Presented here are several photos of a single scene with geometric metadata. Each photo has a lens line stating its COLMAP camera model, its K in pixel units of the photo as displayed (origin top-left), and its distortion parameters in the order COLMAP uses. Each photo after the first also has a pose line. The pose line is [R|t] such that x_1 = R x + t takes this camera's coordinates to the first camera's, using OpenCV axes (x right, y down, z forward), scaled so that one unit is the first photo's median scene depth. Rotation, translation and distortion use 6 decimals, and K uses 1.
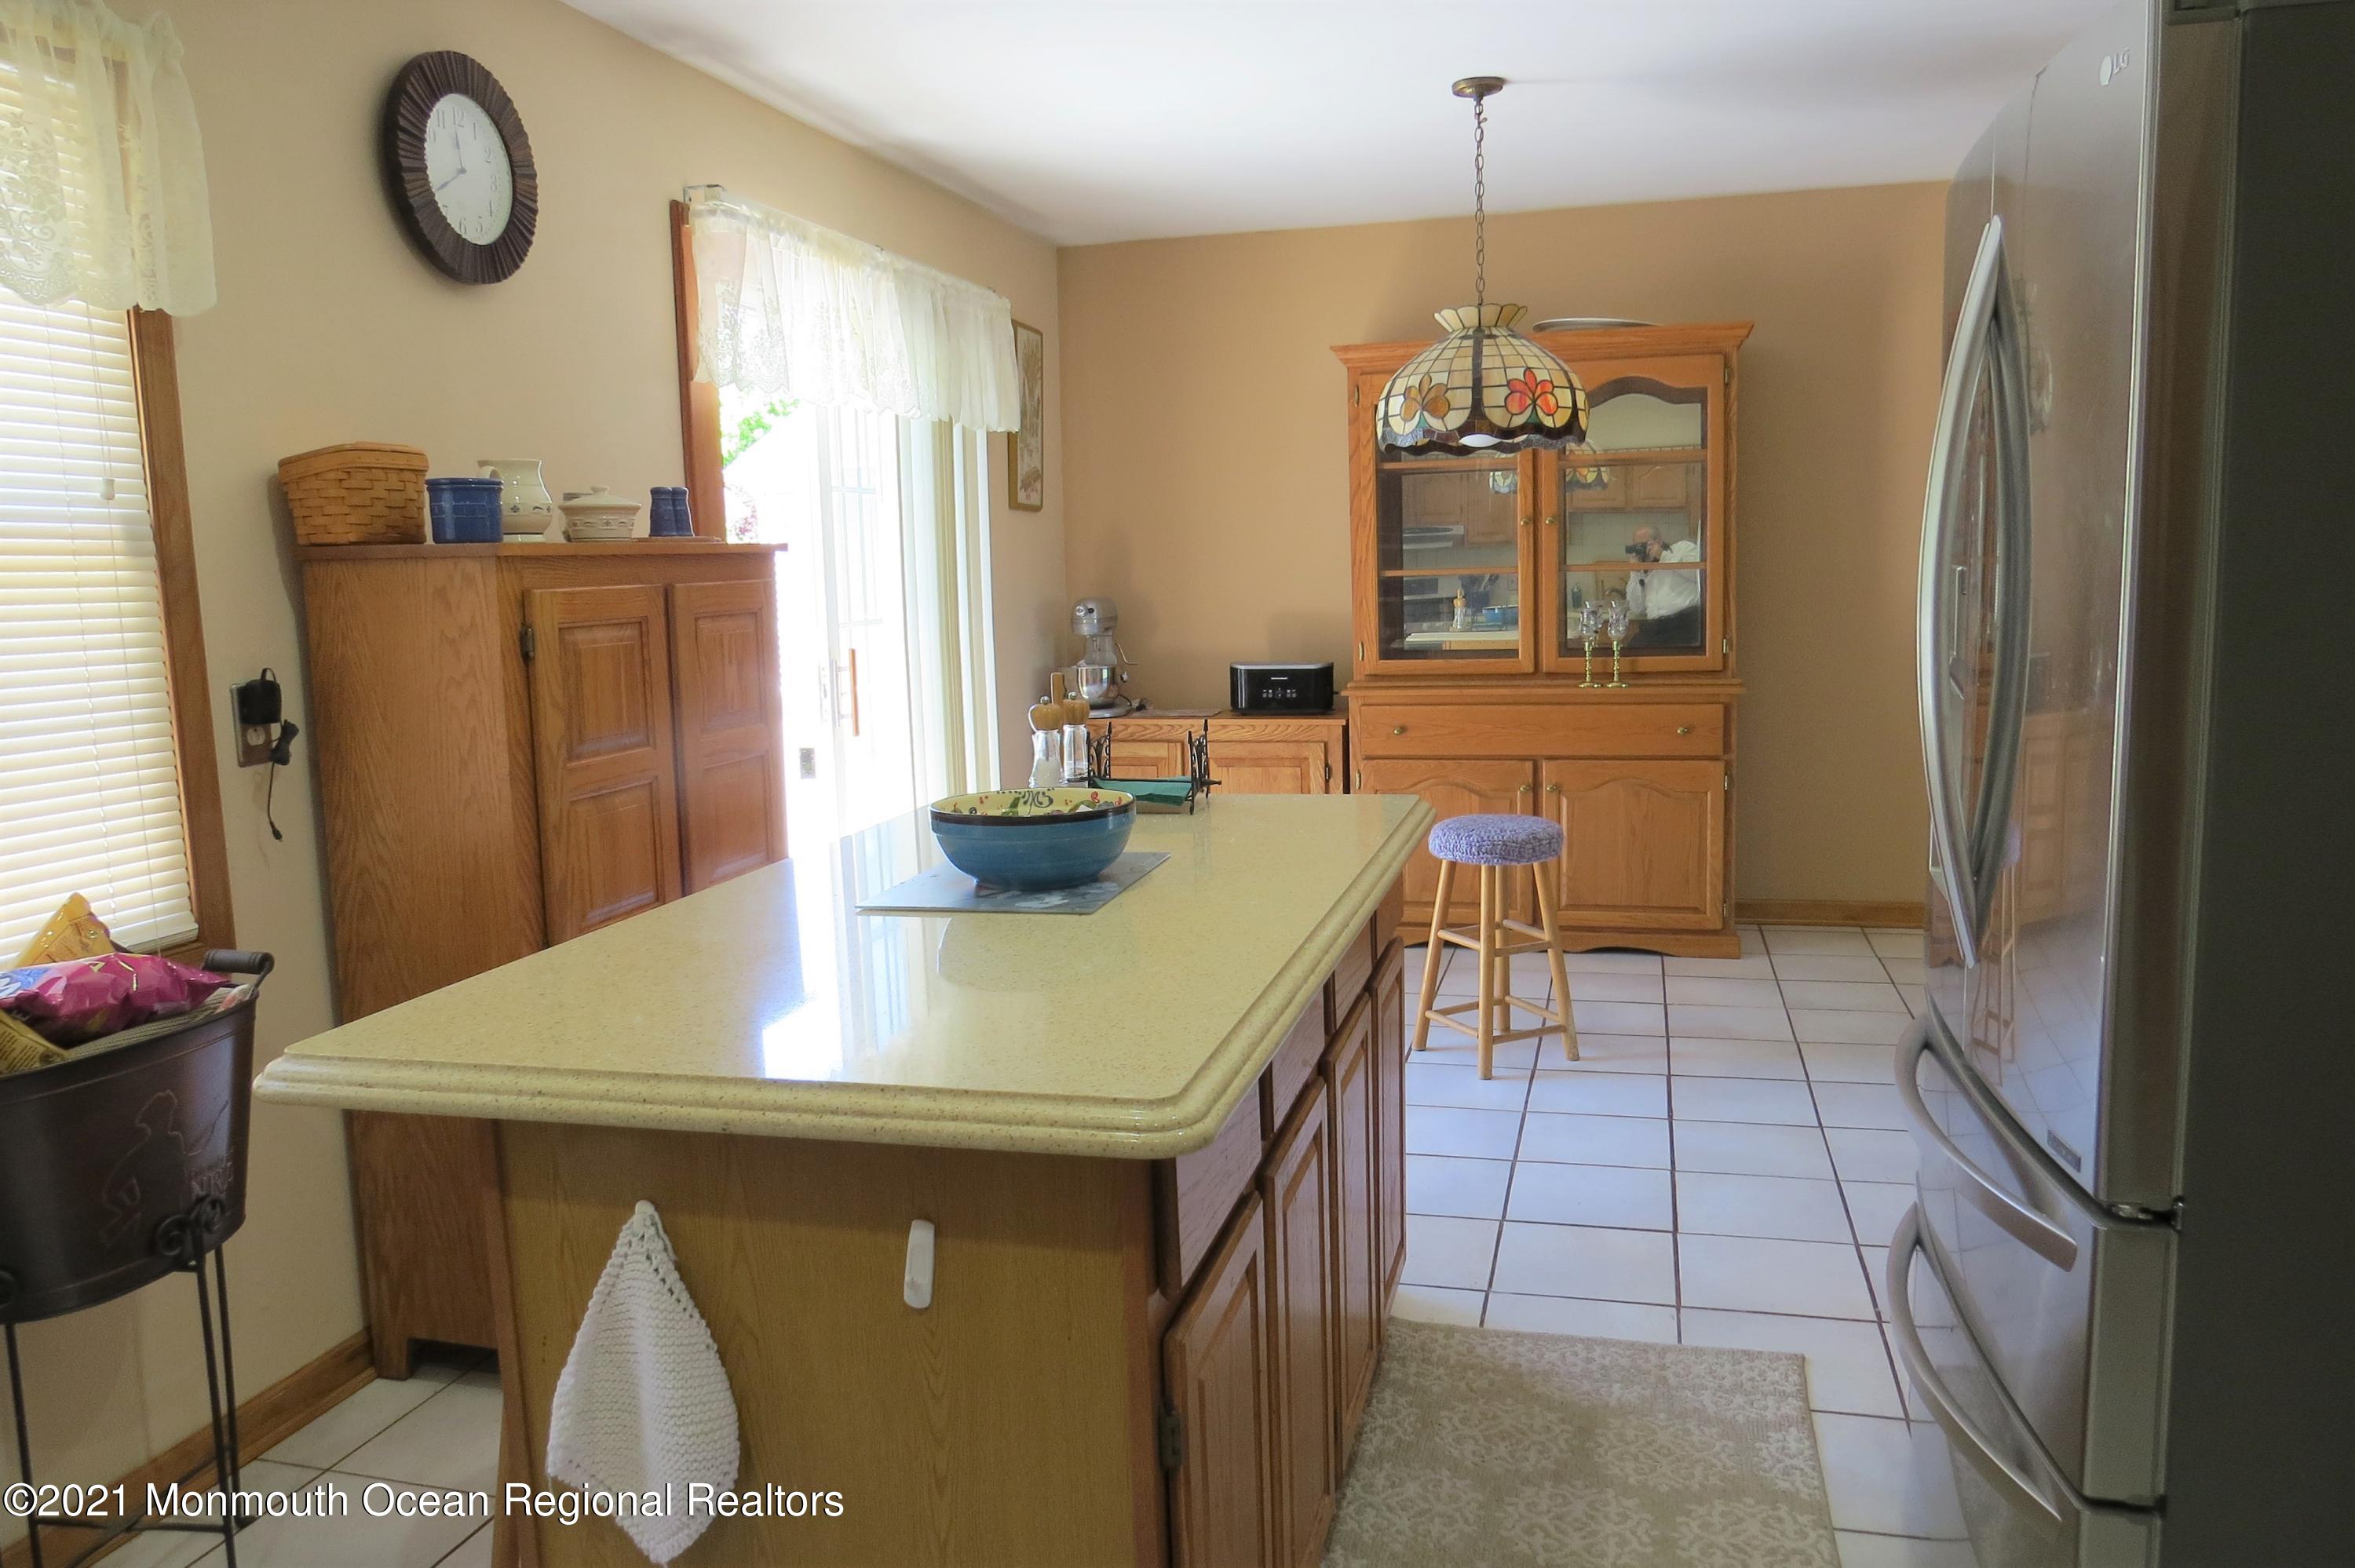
lens RADIAL K [[1680.4, 0, 1190.3], [0, 1680.4, 776.0], [0, 0, 1]] dist [-0.024371, 0.000419]
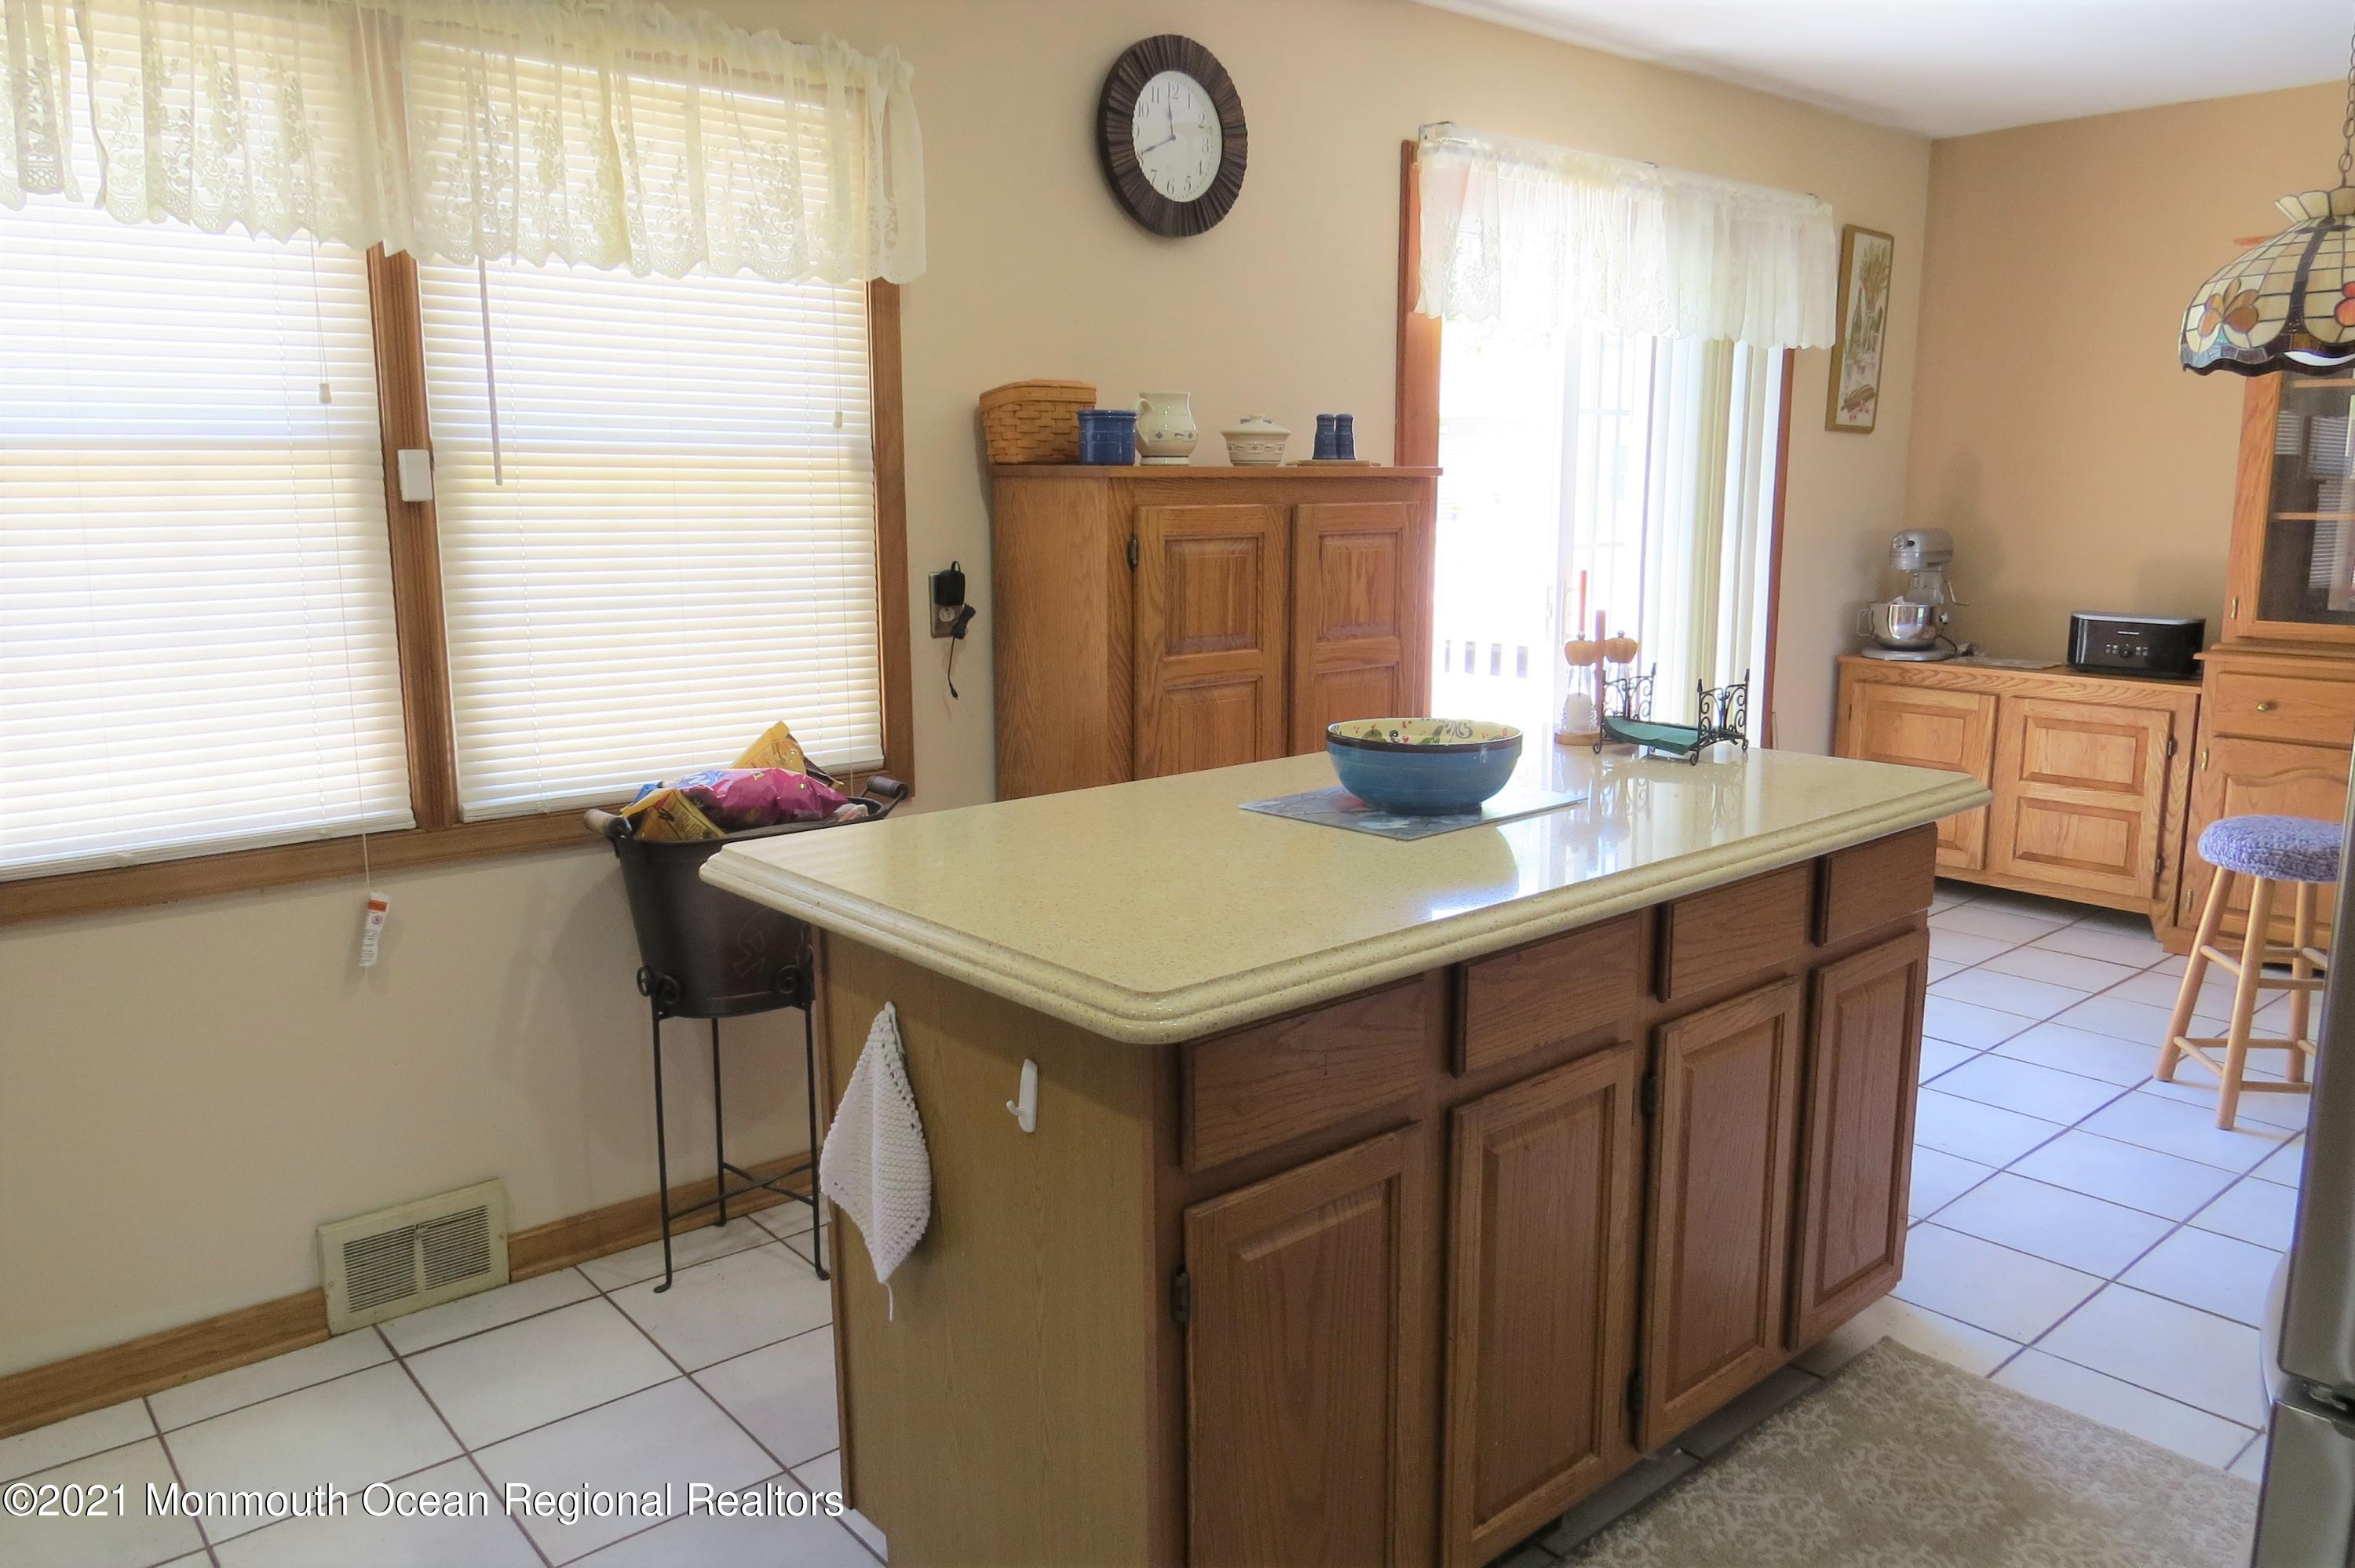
lens RADIAL K [[1680.4, 0, 1178.4], [0, 1680.4, 777.4], [0, 0, 1]] dist [-0.024371, 0.000419]
pose [[0.824292, 0.123284, -0.552579, 0.281761], [-0.092576, 0.992217, 0.083273, -0.022087], [0.558545, -0.017486, 0.829290, 0.034838]]
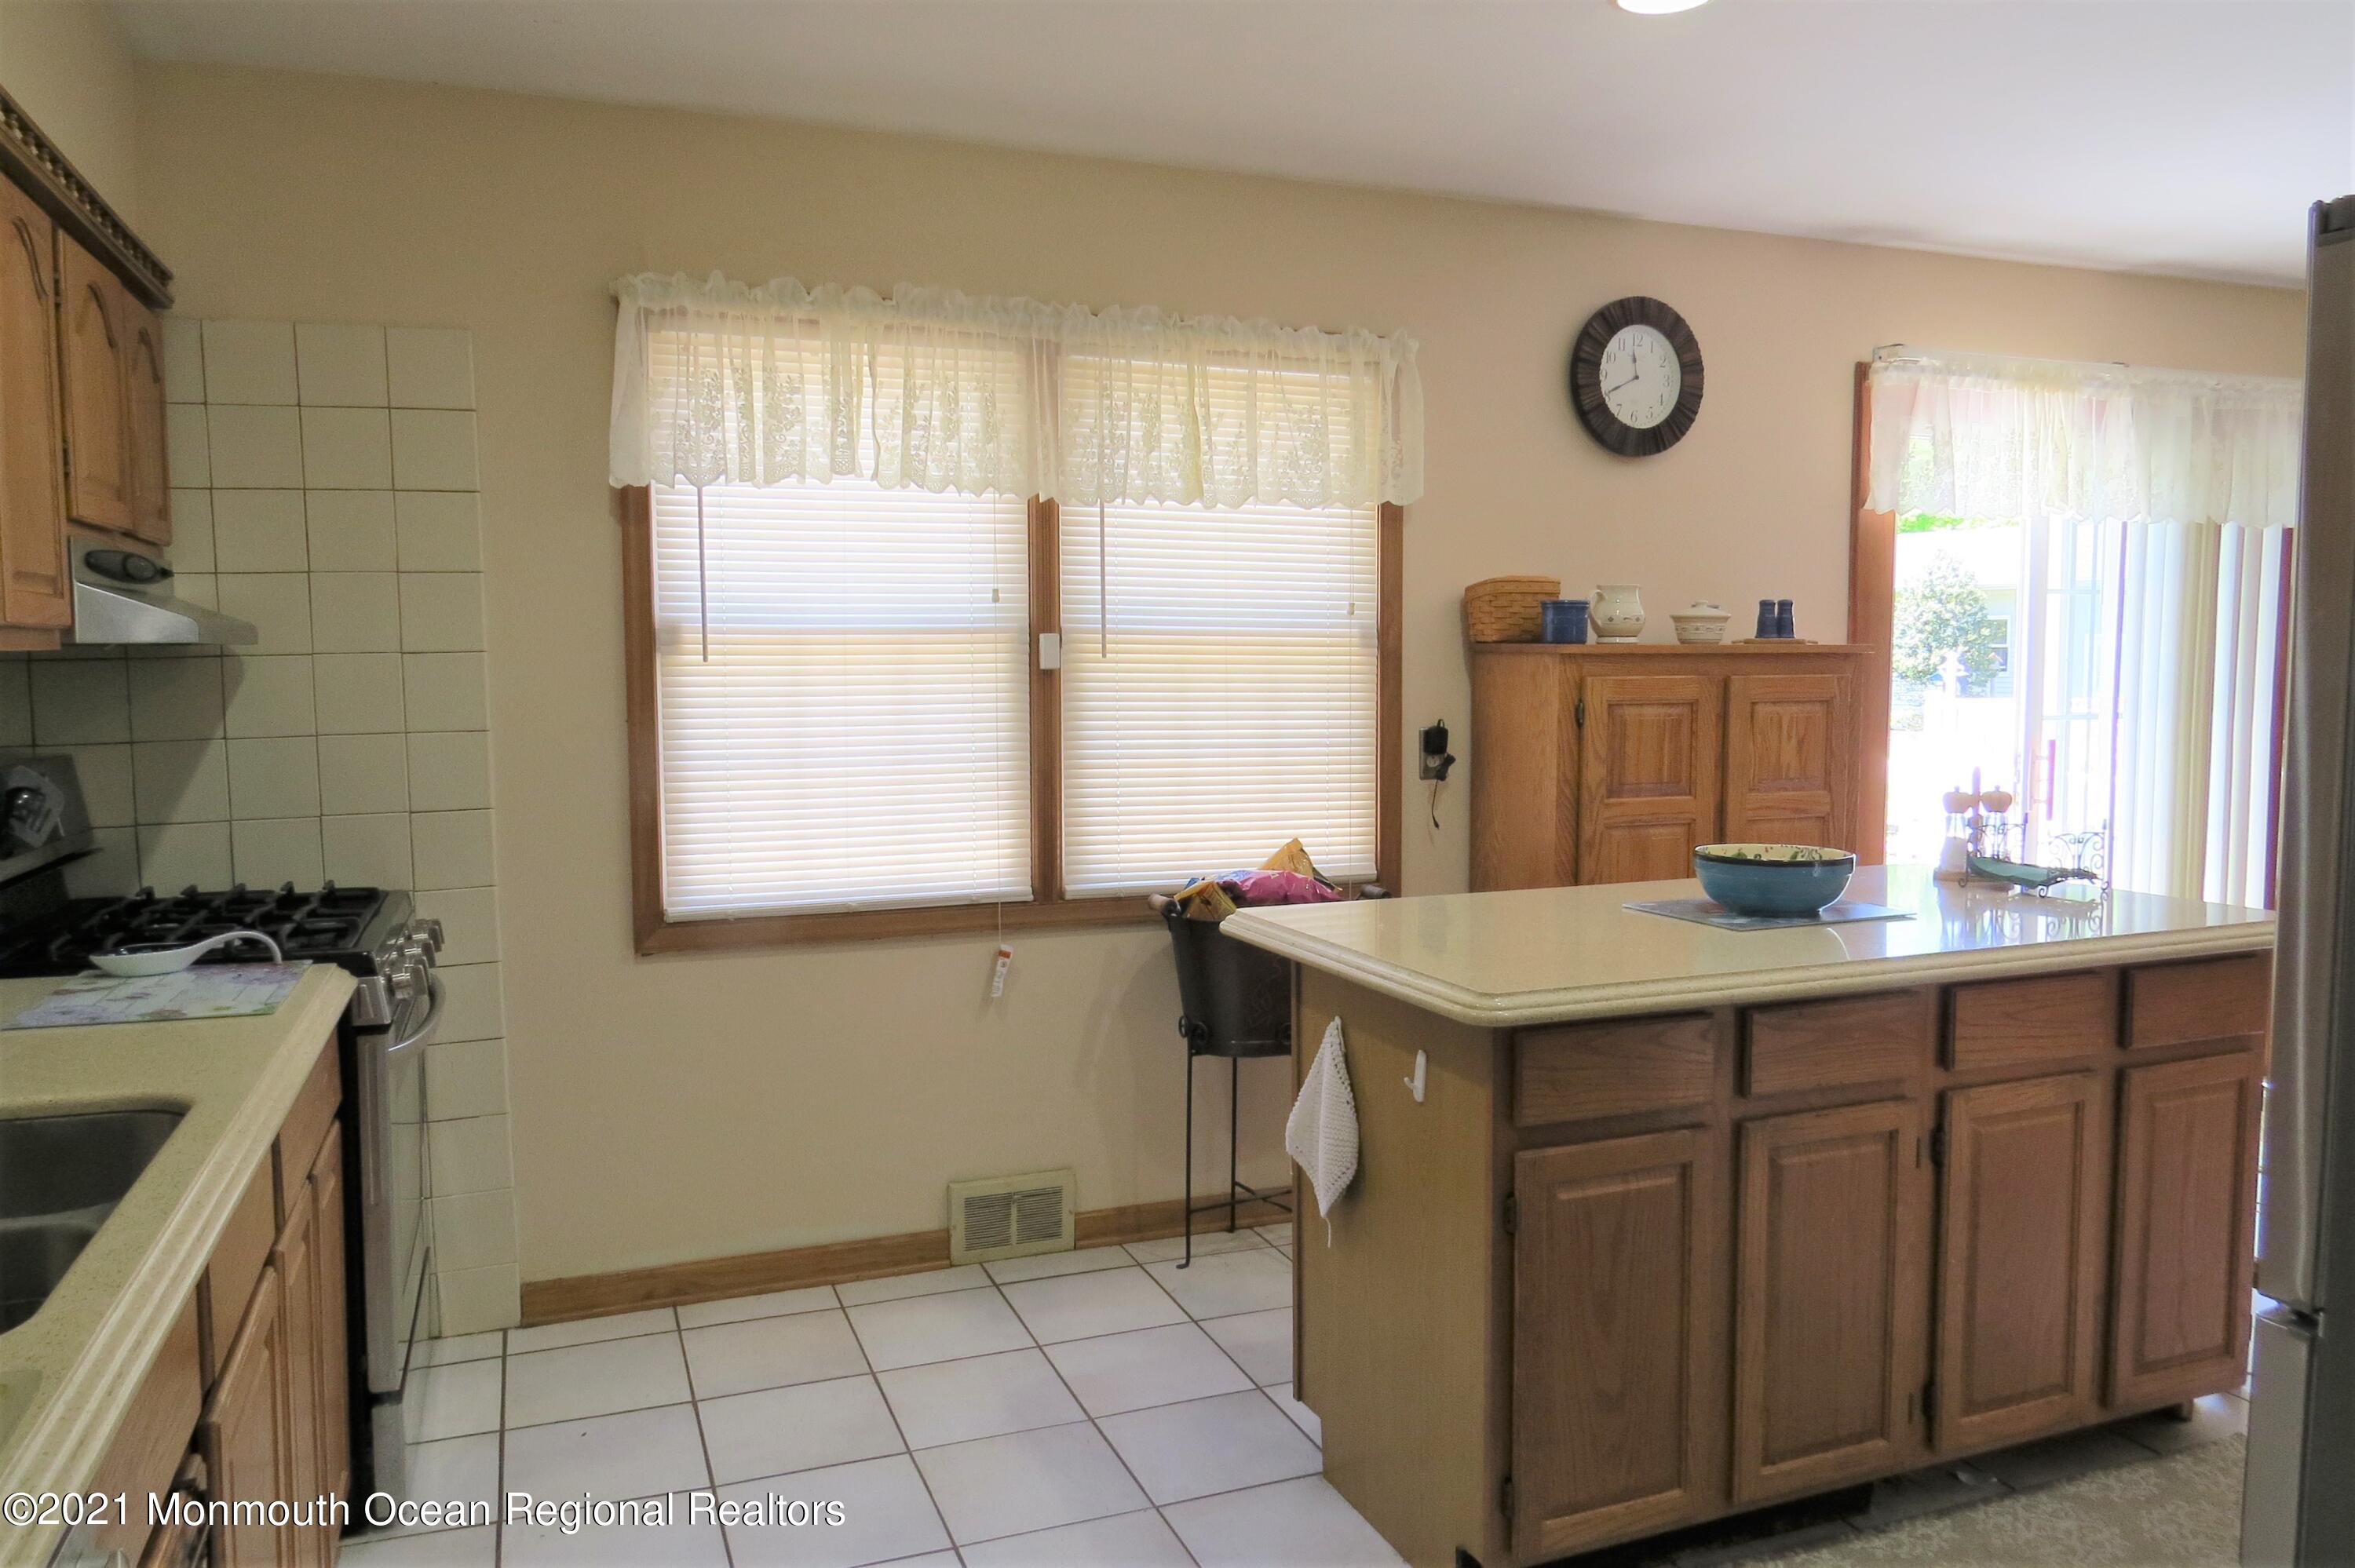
lens RADIAL K [[1680.4, 0, 1178.6], [0, 1680.4, 775.9], [0, 0, 1]] dist [-0.024371, 0.000419]
pose [[0.592563, 0.084572, -0.801072, 0.531753], [-0.117888, 0.992871, 0.017617, -0.009359], [0.796851, 0.083998, 0.598308, -0.134685]]
